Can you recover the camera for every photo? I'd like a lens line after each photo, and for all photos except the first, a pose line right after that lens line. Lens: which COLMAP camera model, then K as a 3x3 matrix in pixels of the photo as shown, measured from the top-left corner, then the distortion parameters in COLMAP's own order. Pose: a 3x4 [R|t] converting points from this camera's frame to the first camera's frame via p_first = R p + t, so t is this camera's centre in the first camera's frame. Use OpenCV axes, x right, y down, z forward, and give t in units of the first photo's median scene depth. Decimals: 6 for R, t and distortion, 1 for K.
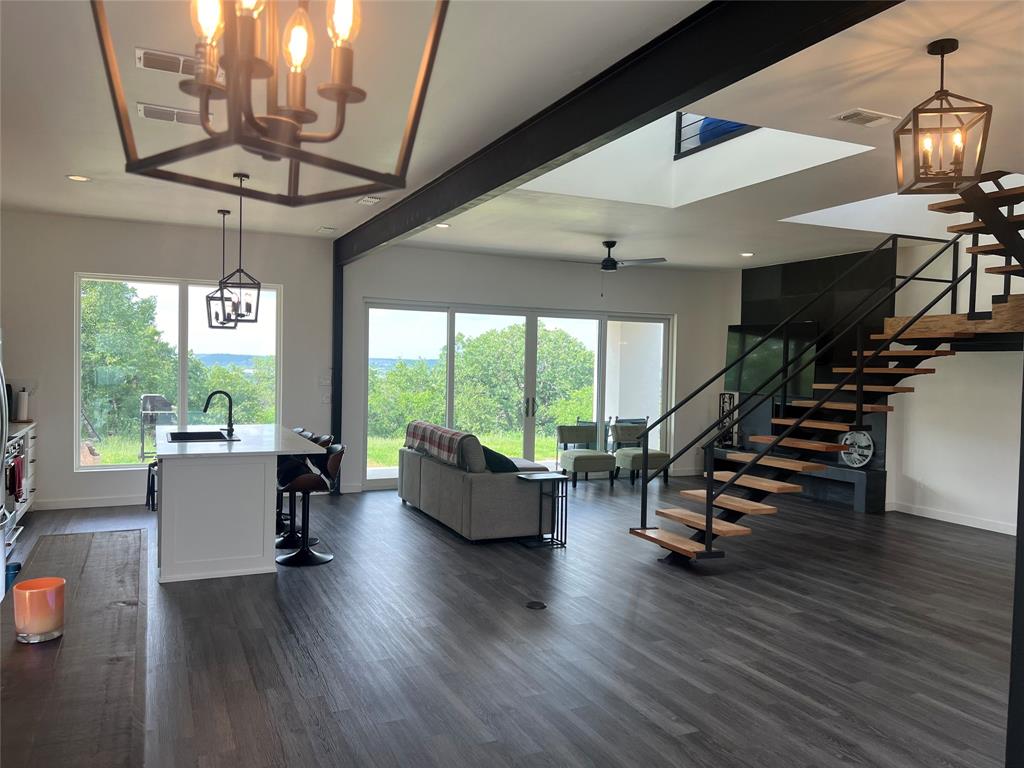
lens RADIAL K [[759.3, 0, 515.0], [0, 759.3, 370.1], [0, 0, 1]] dist [0.065373, -0.061576]
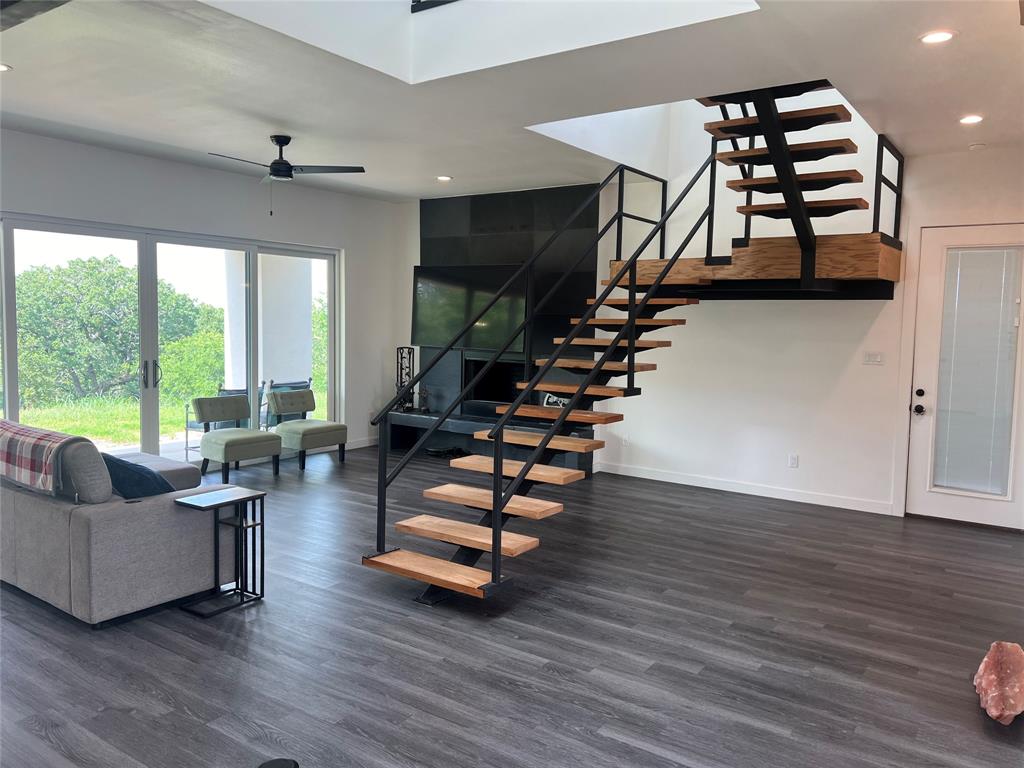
lens RADIAL K [[759.3, 0, 515.0], [0, 759.3, 370.1], [0, 0, 1]] dist [0.065373, -0.061576]
pose [[0.863847, -0.037566, 0.502351, -0.062217], [0.001777, 0.997437, 0.071532, -0.006229], [-0.503751, -0.060900, 0.861700, 0.327552]]
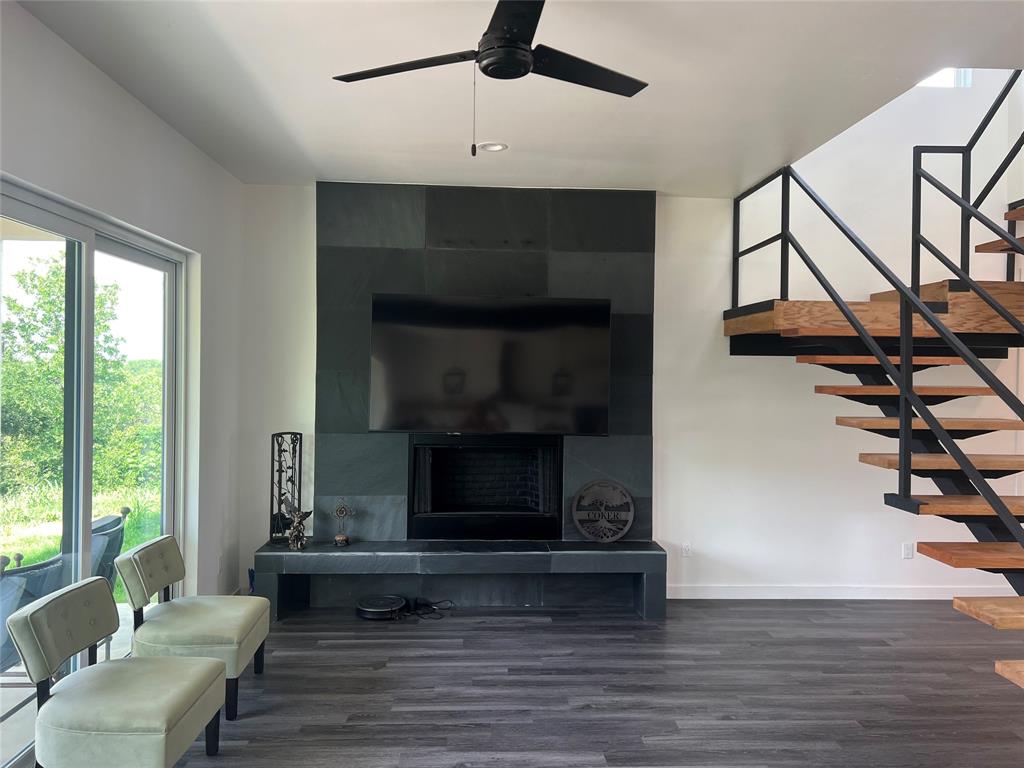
lens RADIAL K [[759.3, 0, 515.0], [0, 759.3, 370.1], [0, 0, 1]] dist [0.065373, -0.061576]
pose [[0.377242, -0.013577, 0.926015, -0.176930], [0.002392, 0.999903, 0.013685, -0.023490], [-0.926112, -0.002947, 0.377238, 1.056263]]
